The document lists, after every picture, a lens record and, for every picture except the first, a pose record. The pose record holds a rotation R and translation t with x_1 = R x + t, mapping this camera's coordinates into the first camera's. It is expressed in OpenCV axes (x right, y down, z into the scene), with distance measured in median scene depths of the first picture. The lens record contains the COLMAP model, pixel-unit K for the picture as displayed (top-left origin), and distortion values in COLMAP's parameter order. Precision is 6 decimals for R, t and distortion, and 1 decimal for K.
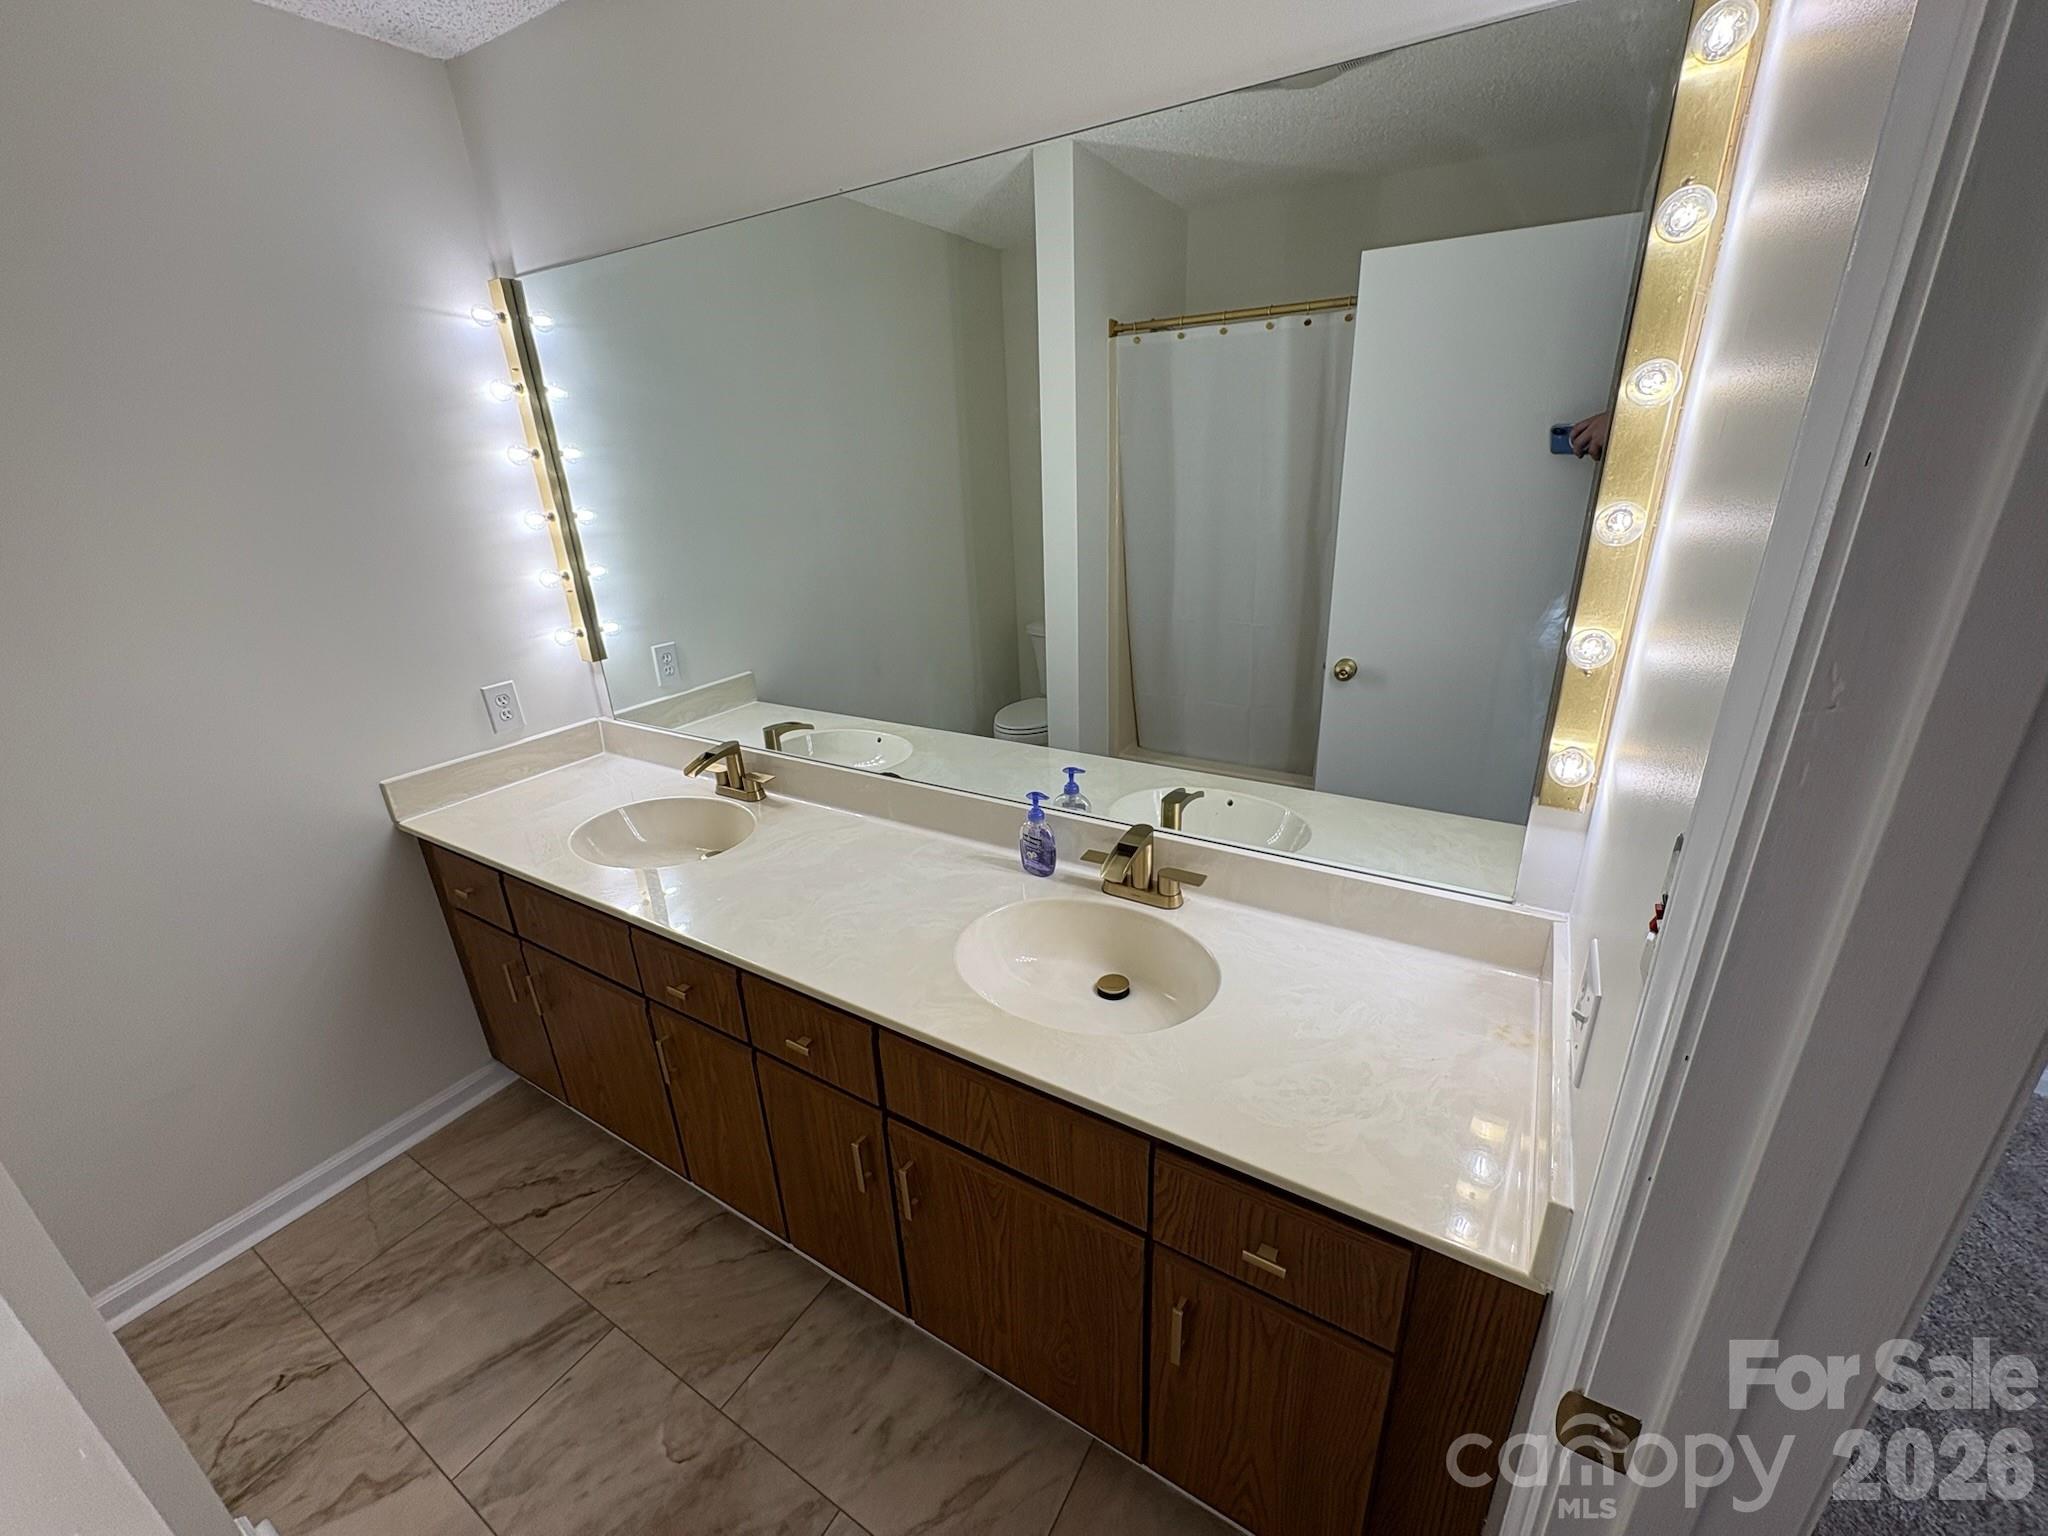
lens RADIAL K [[814.8, 0, 1023.3], [0, 814.8, 769.2], [0, 0, 1]] dist [0.000384, -0.000046]
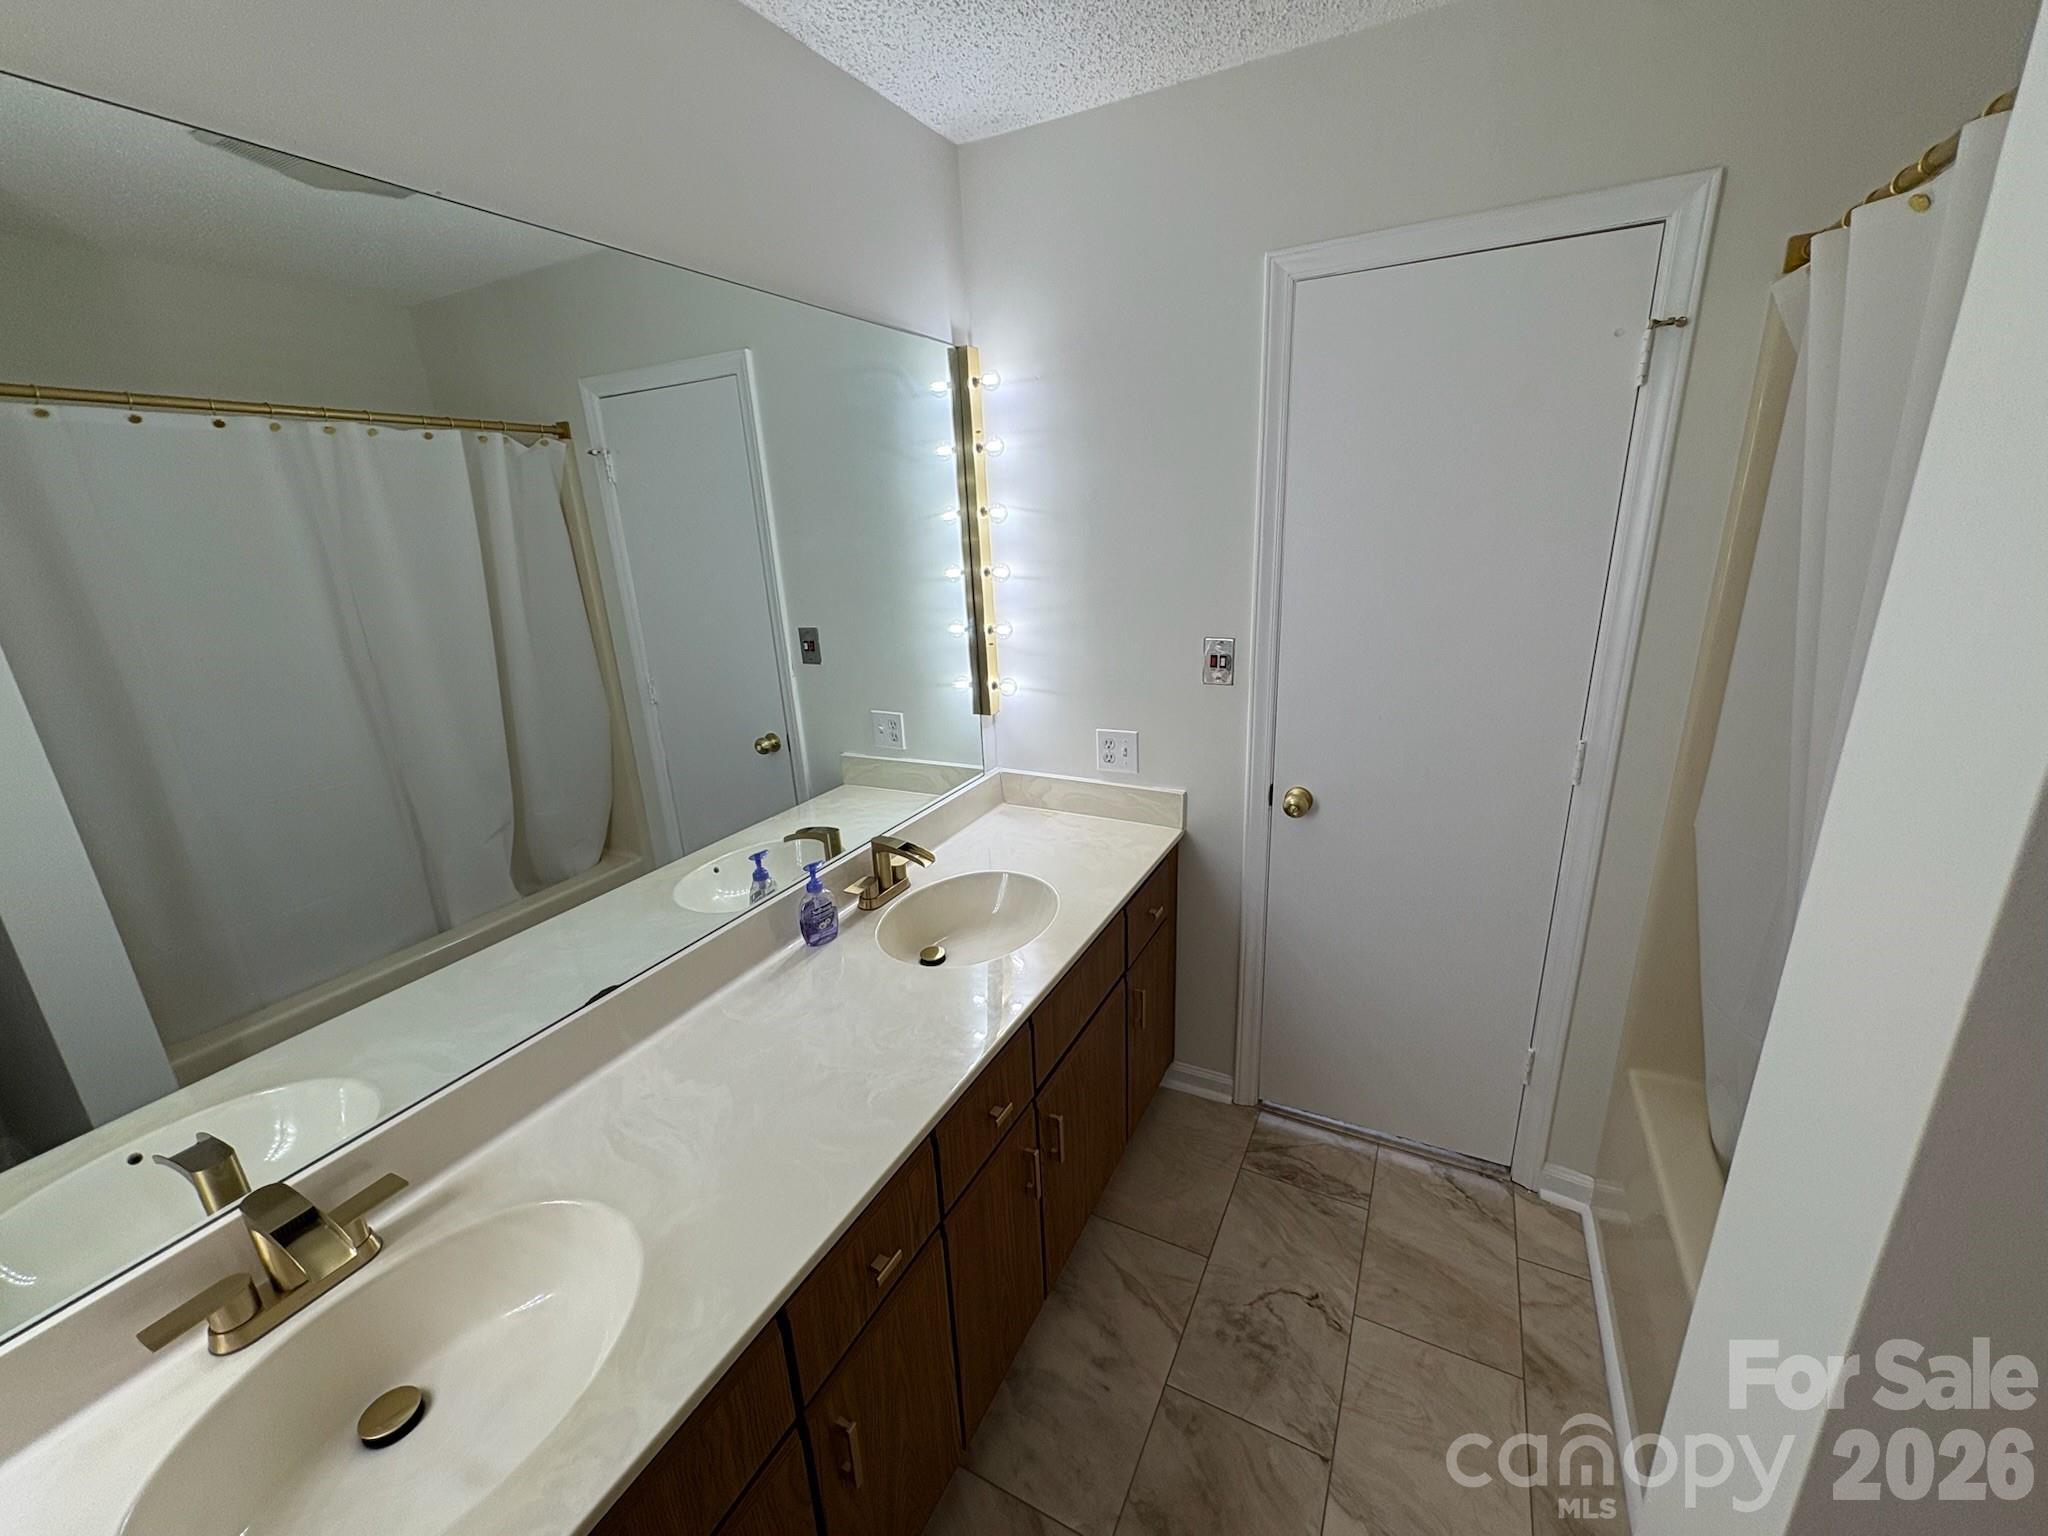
lens RADIAL K [[814.8, 0, 1034.2], [0, 814.8, 768.3], [0, 0, 1]] dist [0.000384, -0.000046]
pose [[-0.073646, -0.252020, 0.964916, -0.983313], [0.404168, 0.876984, 0.259901, -0.235549], [-0.911715, 0.409128, 0.037272, 0.659353]]
